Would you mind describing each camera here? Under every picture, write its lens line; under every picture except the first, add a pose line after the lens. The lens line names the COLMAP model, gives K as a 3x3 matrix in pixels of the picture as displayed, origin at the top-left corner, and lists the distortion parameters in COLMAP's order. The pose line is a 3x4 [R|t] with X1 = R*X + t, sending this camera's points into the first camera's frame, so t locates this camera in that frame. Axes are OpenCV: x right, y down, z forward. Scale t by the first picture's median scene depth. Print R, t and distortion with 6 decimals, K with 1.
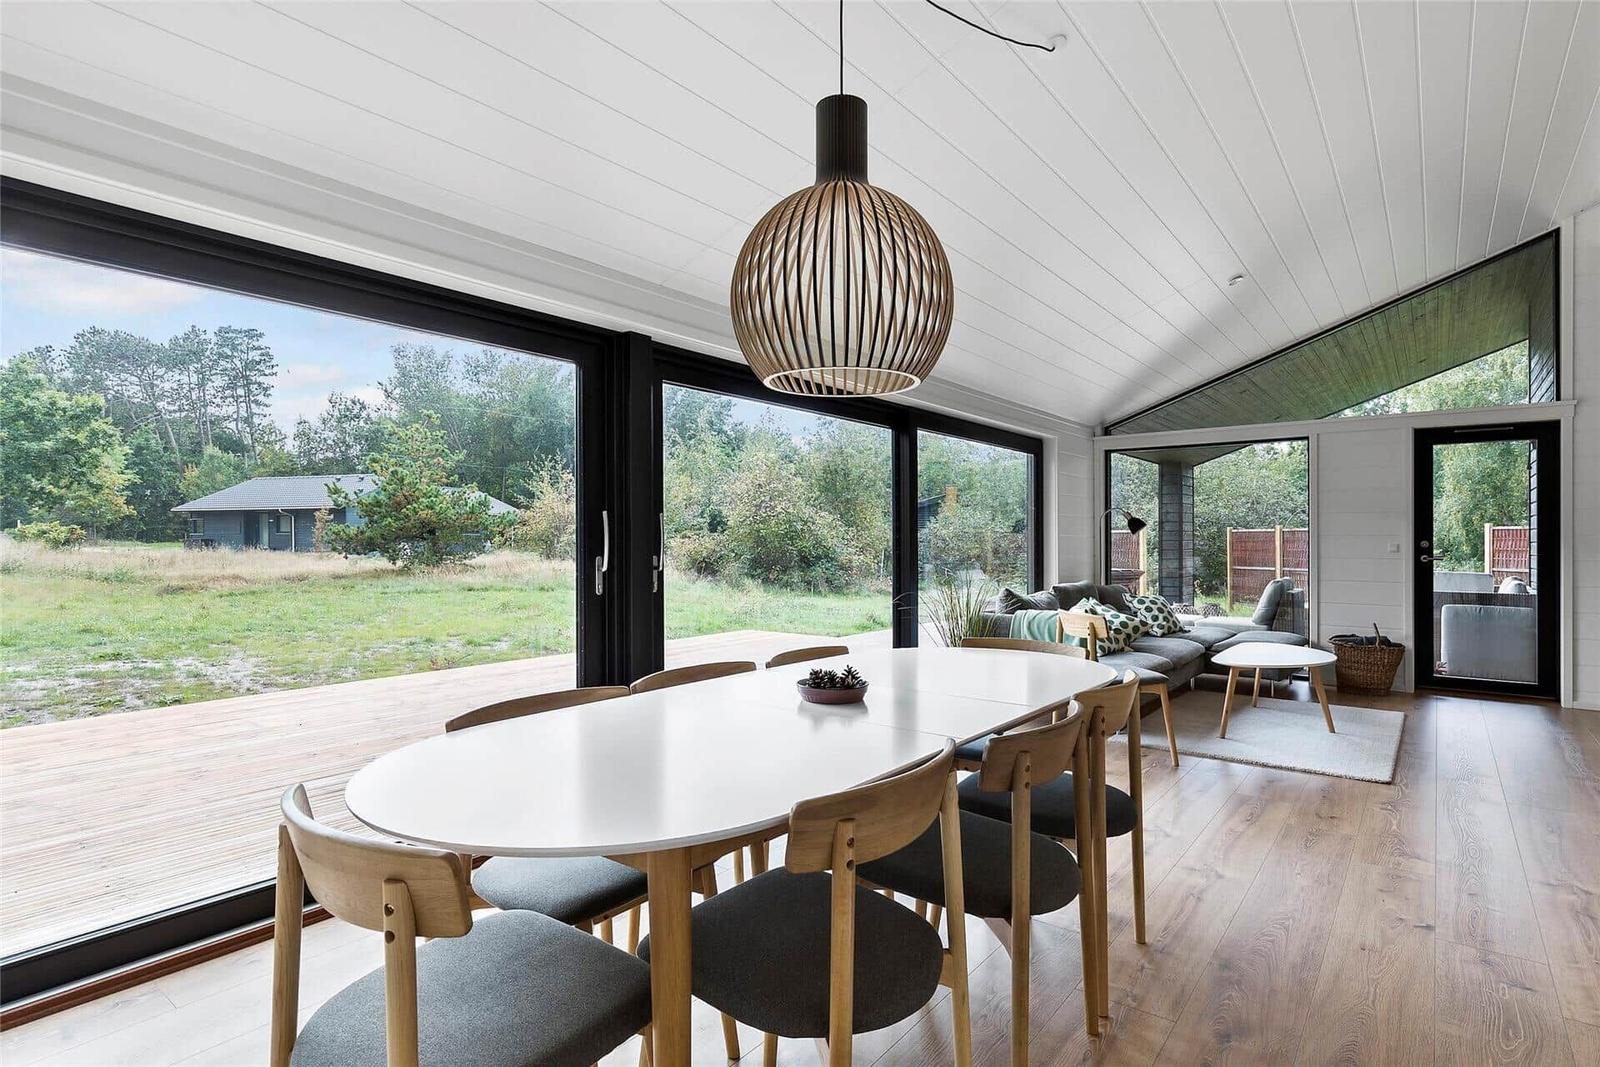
lens RADIAL K [[840.7, 0, 800.0], [0, 840.7, 533.5], [0, 0, 1]] dist [0.001925, -0.000892]
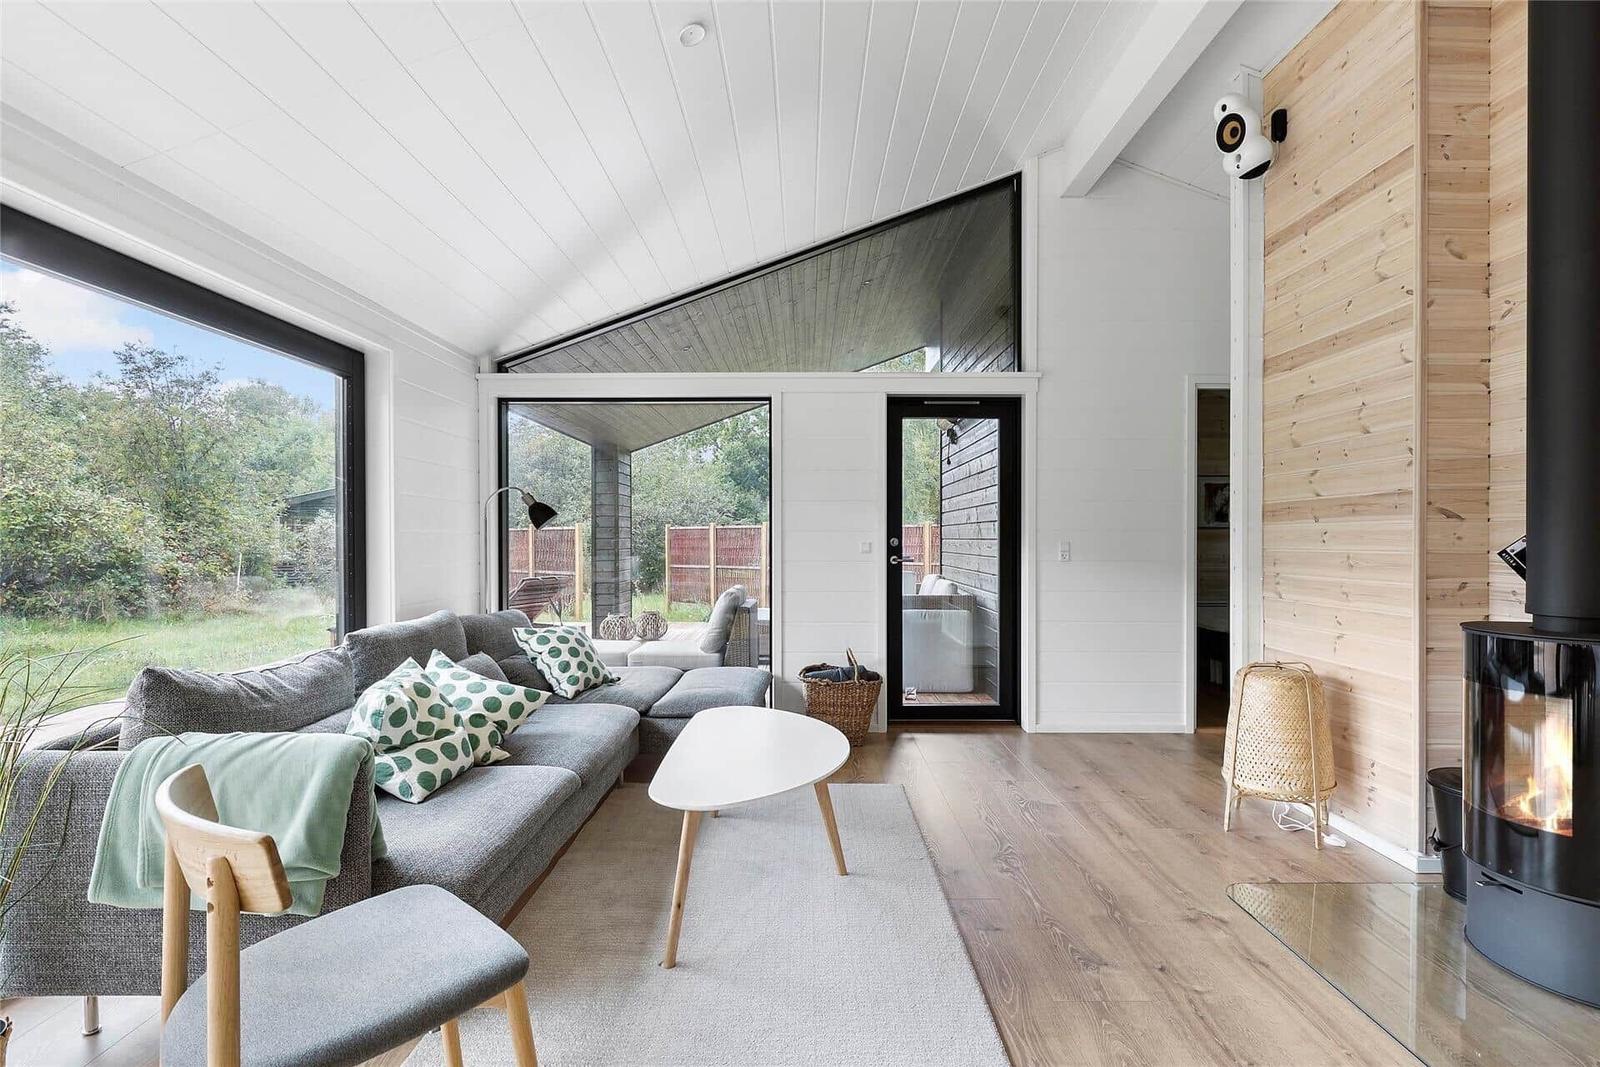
lens RADIAL K [[782.1, 0, 800.0], [0, 782.1, 533.5], [0, 0, 1]] dist [-0.000359, -0.000101]
pose [[0.799790, 0.000556, 0.600279, 0.219770], [-0.001169, 0.999999, 0.000632, 0.004185], [-0.600278, -0.001208, 0.799790, 0.448061]]
